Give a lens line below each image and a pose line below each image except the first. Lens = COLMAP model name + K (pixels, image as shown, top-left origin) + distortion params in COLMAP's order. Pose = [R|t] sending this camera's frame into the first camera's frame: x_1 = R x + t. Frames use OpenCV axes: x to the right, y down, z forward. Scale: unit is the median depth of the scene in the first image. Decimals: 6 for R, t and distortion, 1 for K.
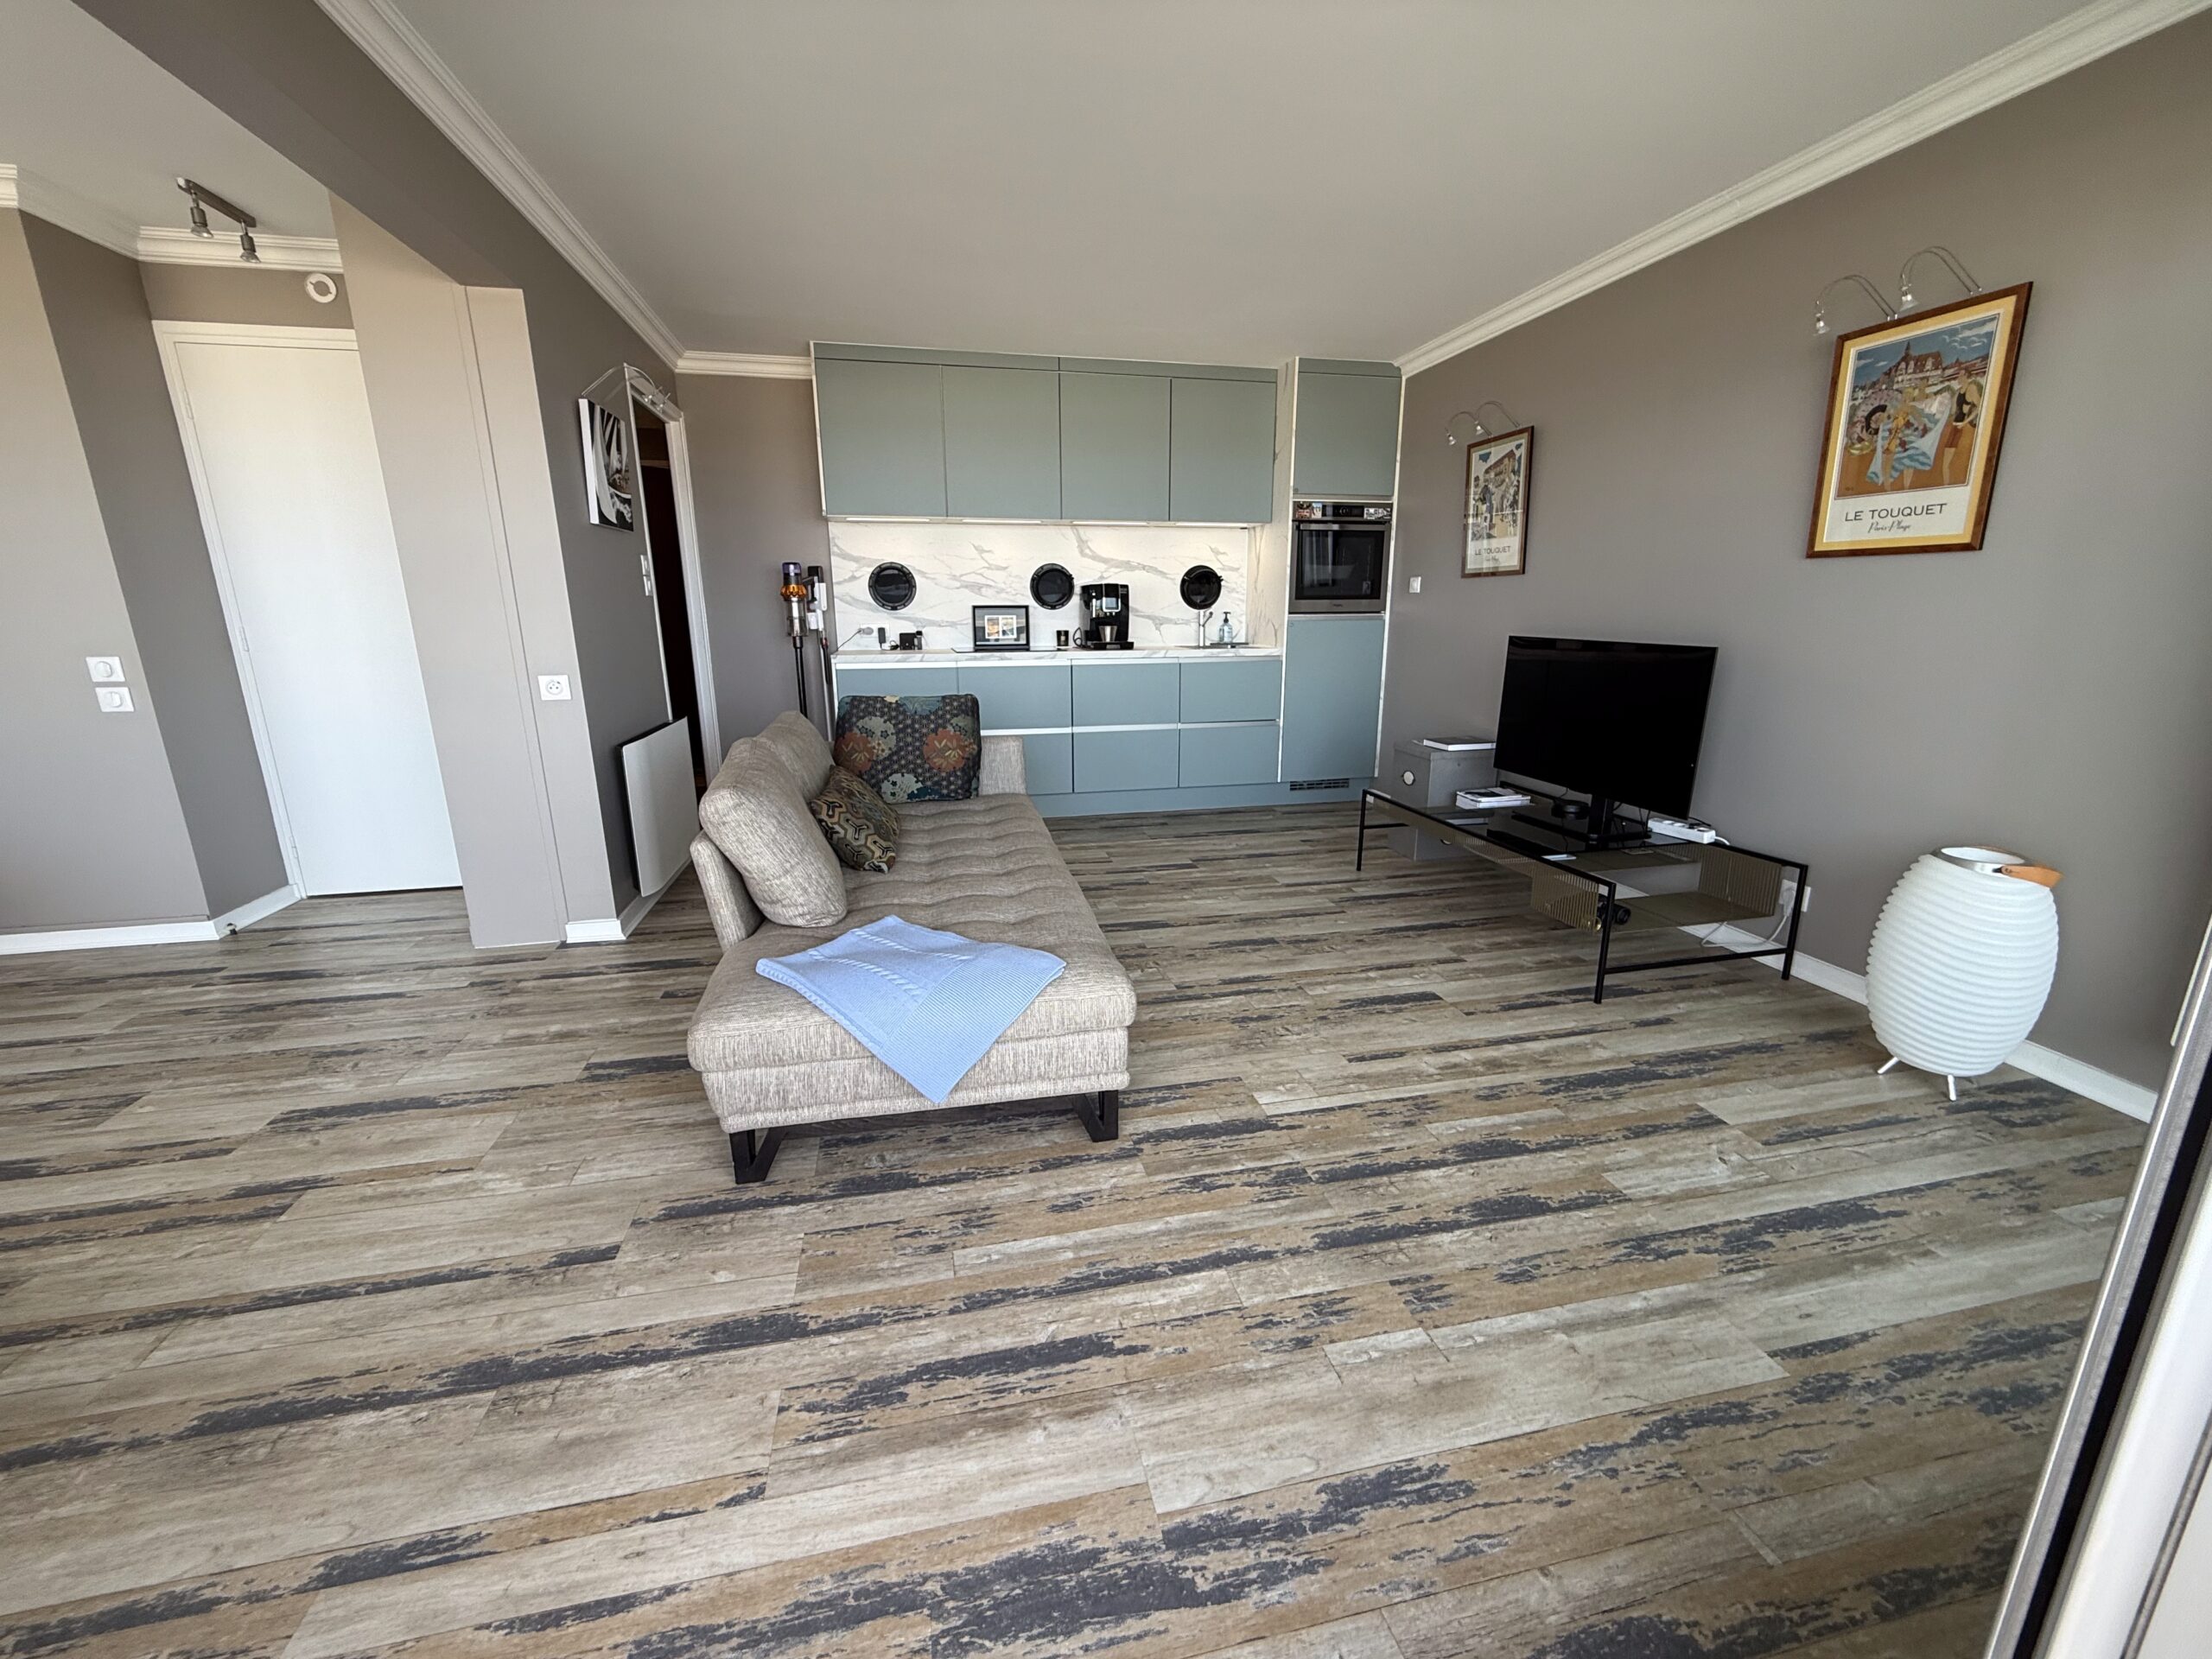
lens RADIAL K [[873.9, 0, 1096.5], [0, 873.9, 830.5], [0, 0, 1]] dist [-0.000287, -0.000173]
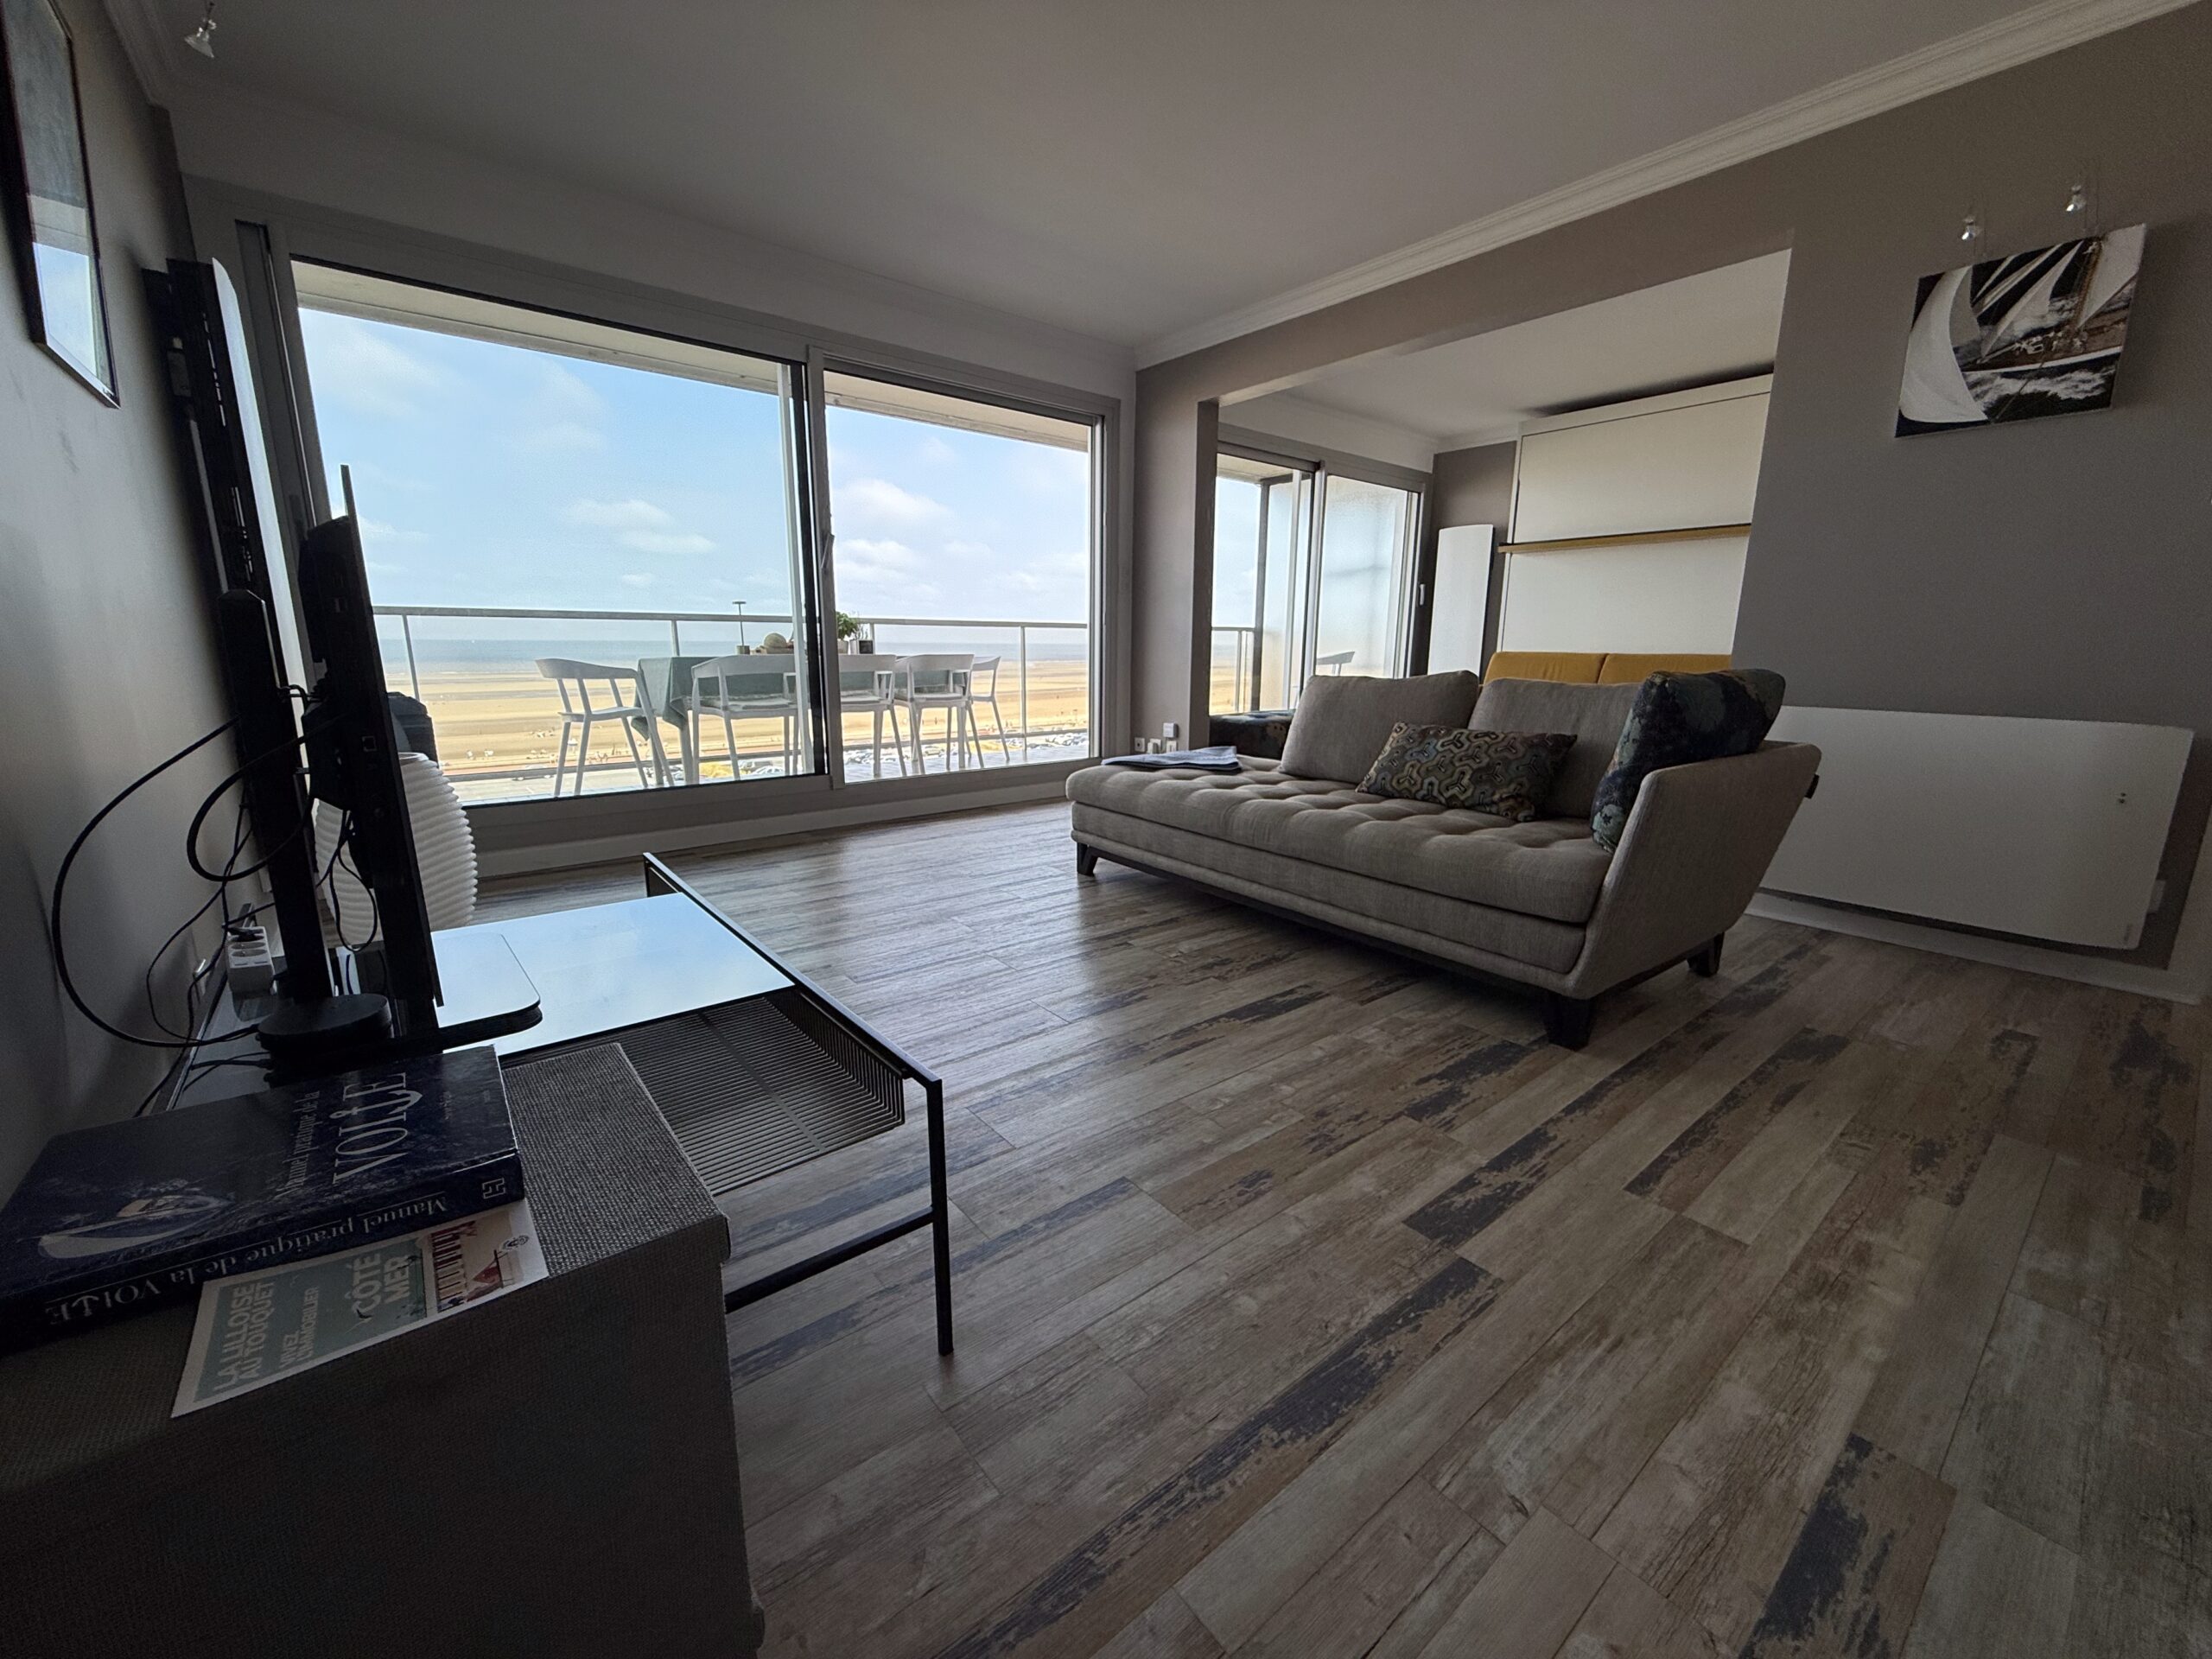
lens RADIAL K [[874.8, 0, 1106.0], [0, 874.8, 829.5], [0, 0, 1]] dist [-0.000816, -0.000039]
pose [[-0.894456, 0.089994, -0.438006, 0.624270], [-0.114715, 0.900573, 0.419296, -0.390829], [0.432191, 0.425288, -0.795199, 2.037240]]
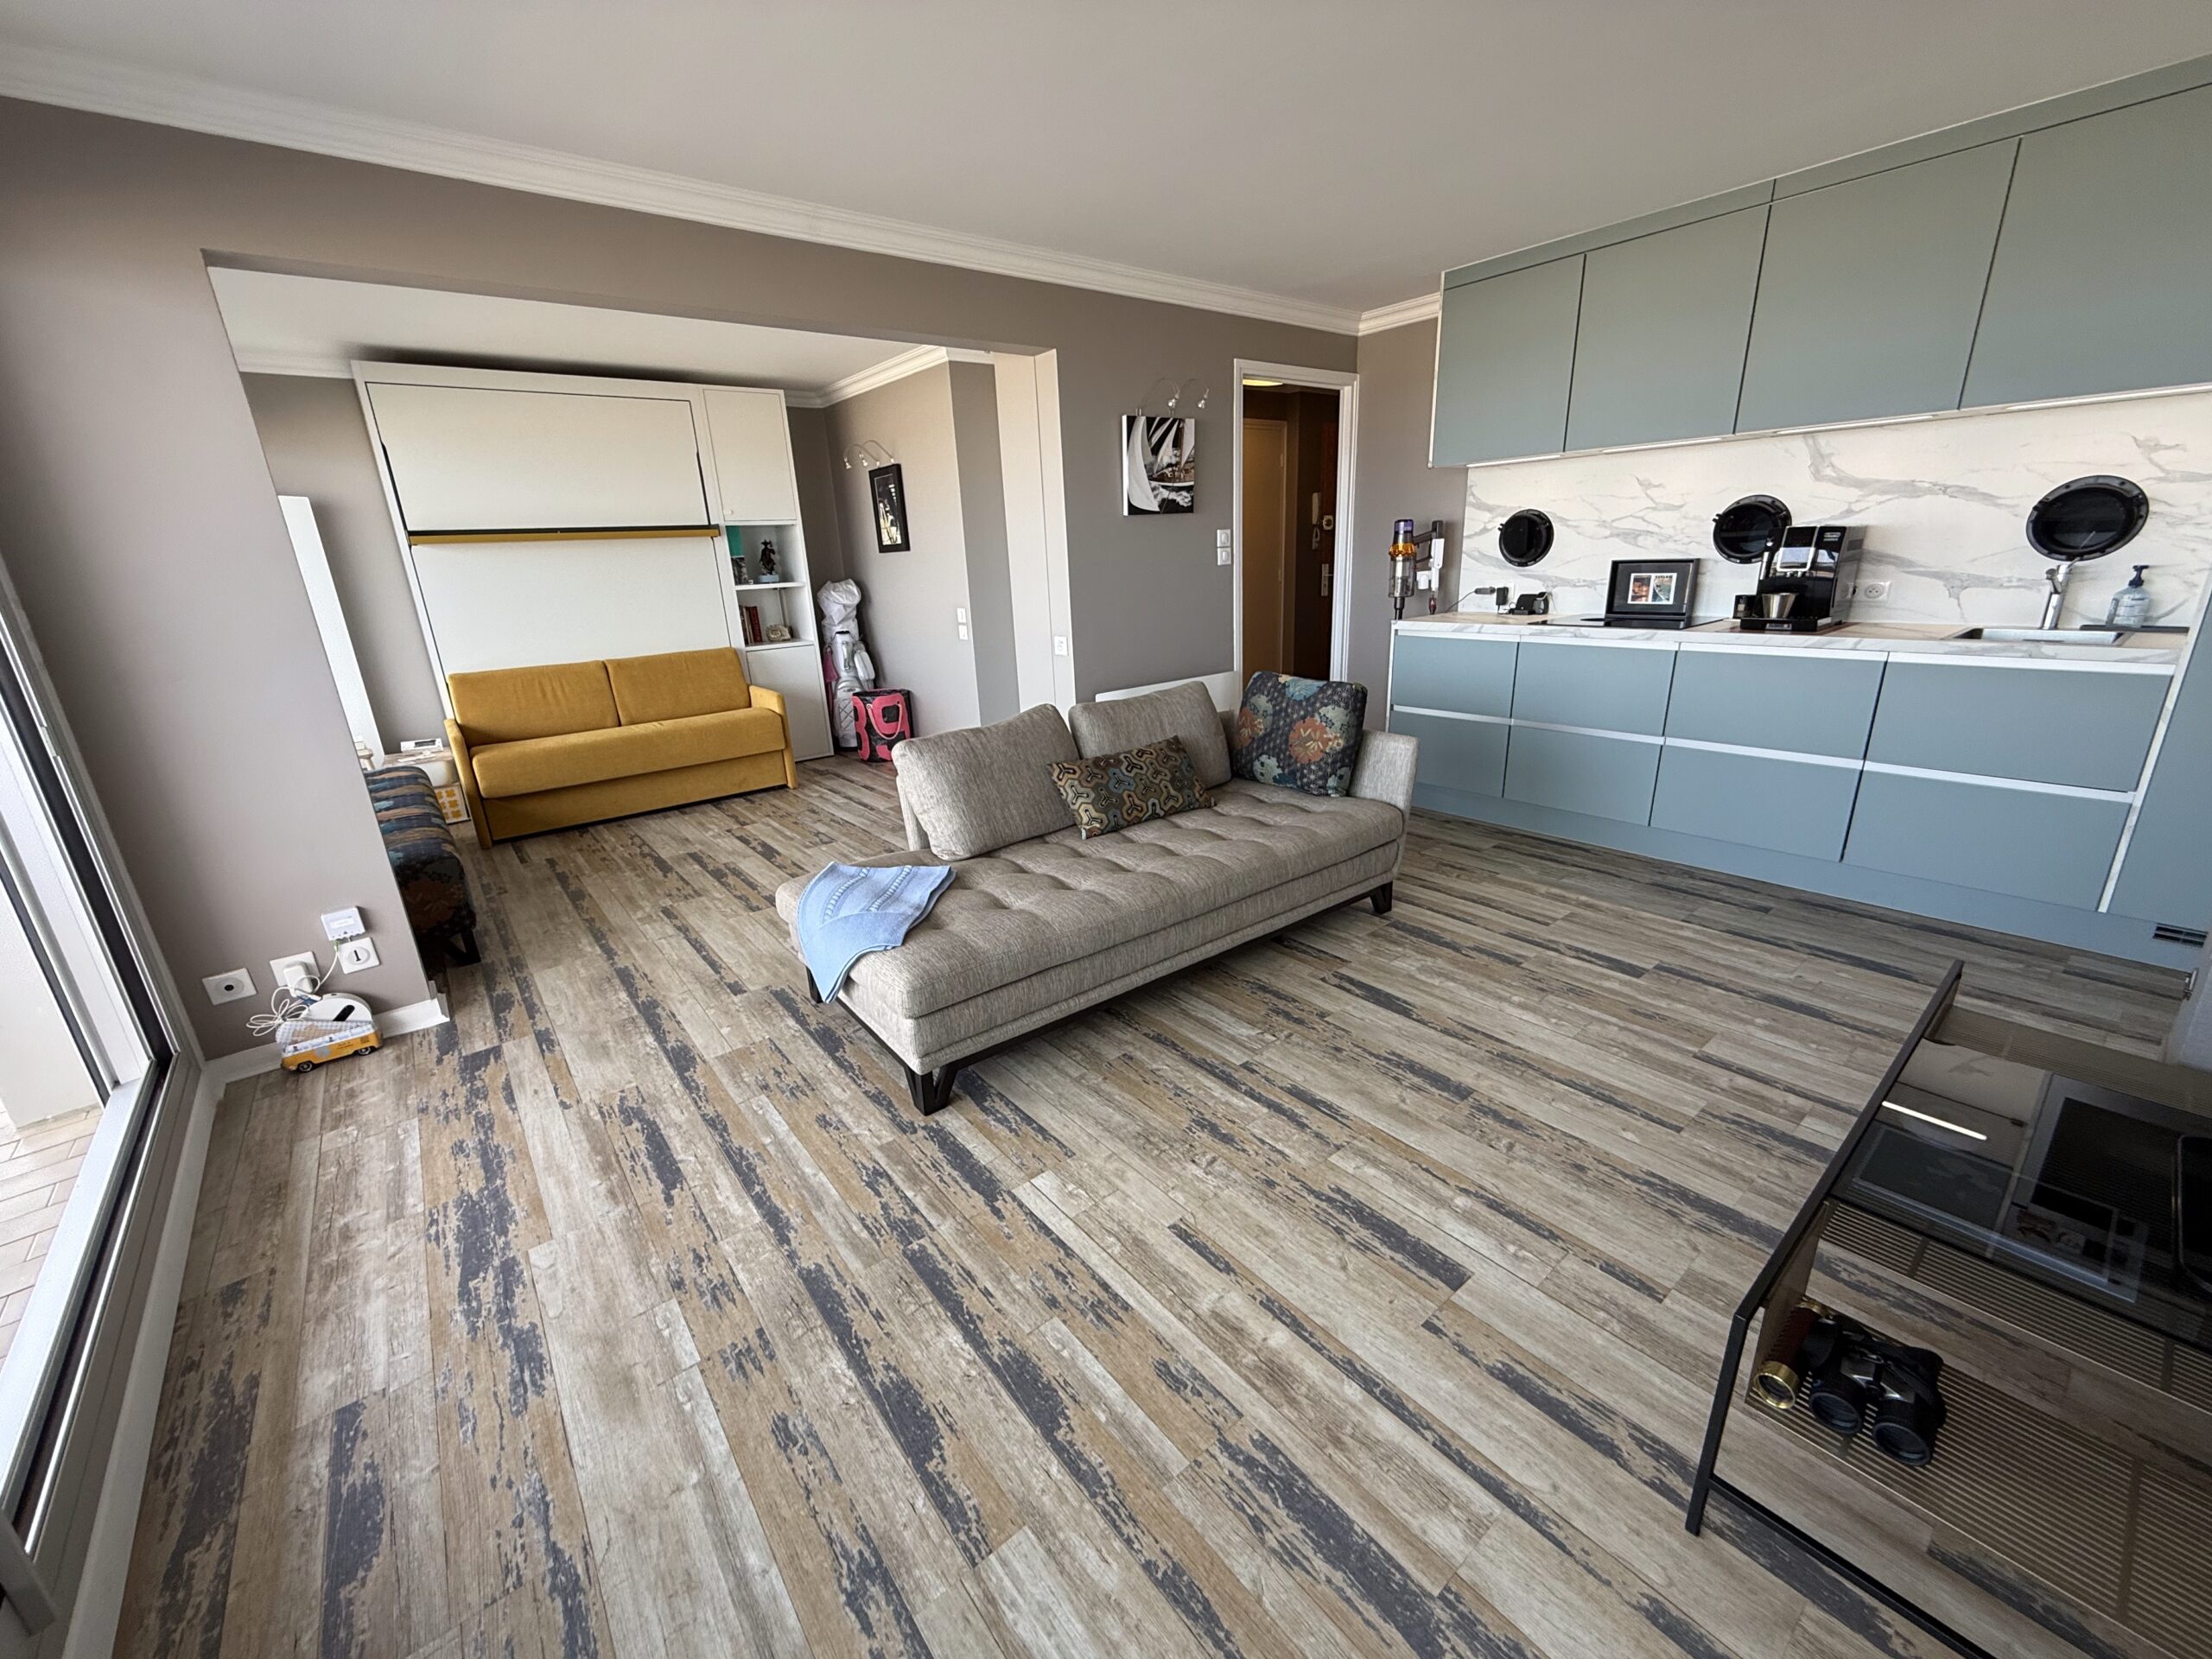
lens RADIAL K [[874.8, 0, 1106.0], [0, 874.8, 829.5], [0, 0, 1]] dist [-0.000816, -0.000039]
pose [[0.446767, 0.259609, -0.856156, 0.844561], [-0.180986, 0.963412, 0.197688, -0.220734], [0.876152, 0.066632, 0.477407, 0.559700]]
